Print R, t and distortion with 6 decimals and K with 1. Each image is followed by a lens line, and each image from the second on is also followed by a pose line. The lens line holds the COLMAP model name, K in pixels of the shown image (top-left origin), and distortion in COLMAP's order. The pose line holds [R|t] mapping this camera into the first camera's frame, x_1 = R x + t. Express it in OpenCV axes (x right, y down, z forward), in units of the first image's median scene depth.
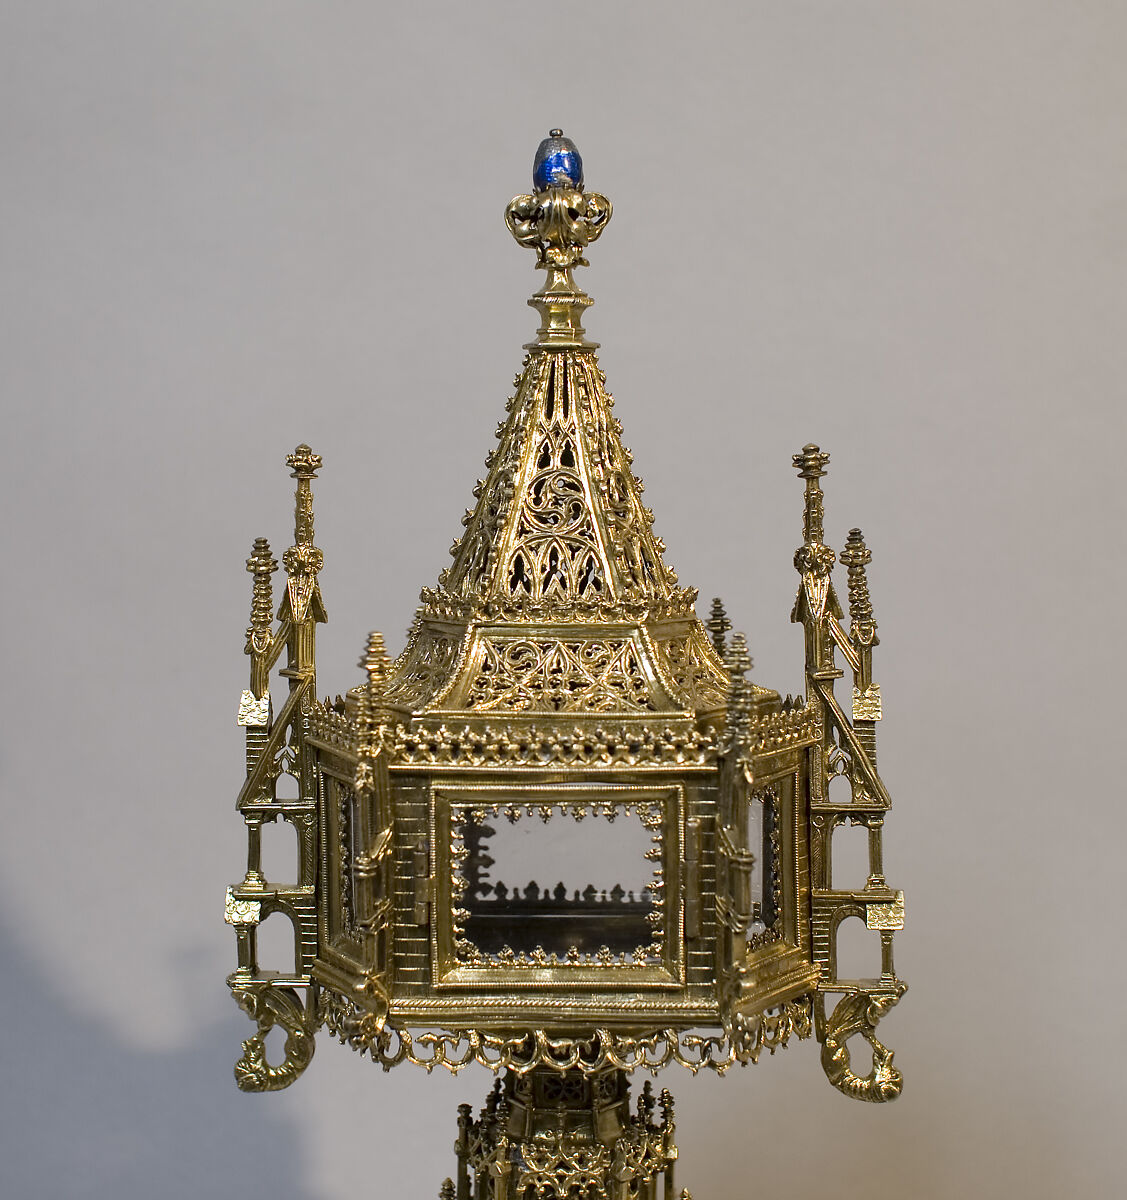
lens RADIAL K [[2312.4, 0, 561.3], [0, 2312.4, 598.8], [0, 0, 1]] dist [-0.173519, 0.000000]
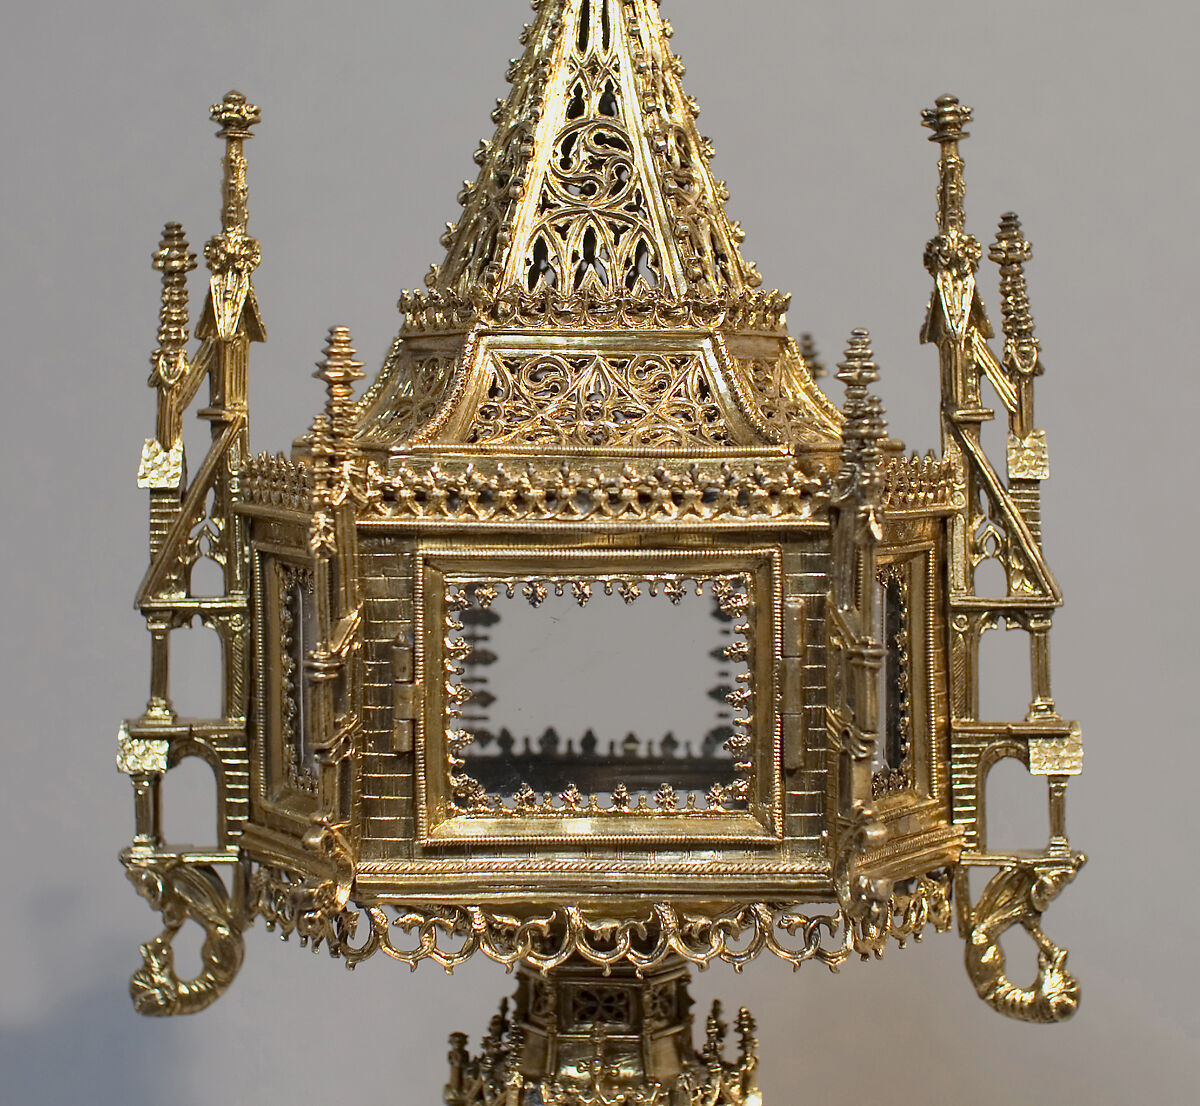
lens RADIAL K [[2723.9, 0, 602.4], [0, 2723.9, 554.8], [0, 0, 1]] dist [-0.163163, 0.000000]
pose [[0.999398, 0.001472, 0.034656, -0.027748], [-0.000717, 0.999762, -0.021795, 0.095168], [-0.034680, 0.021757, 0.999162, 0.170821]]
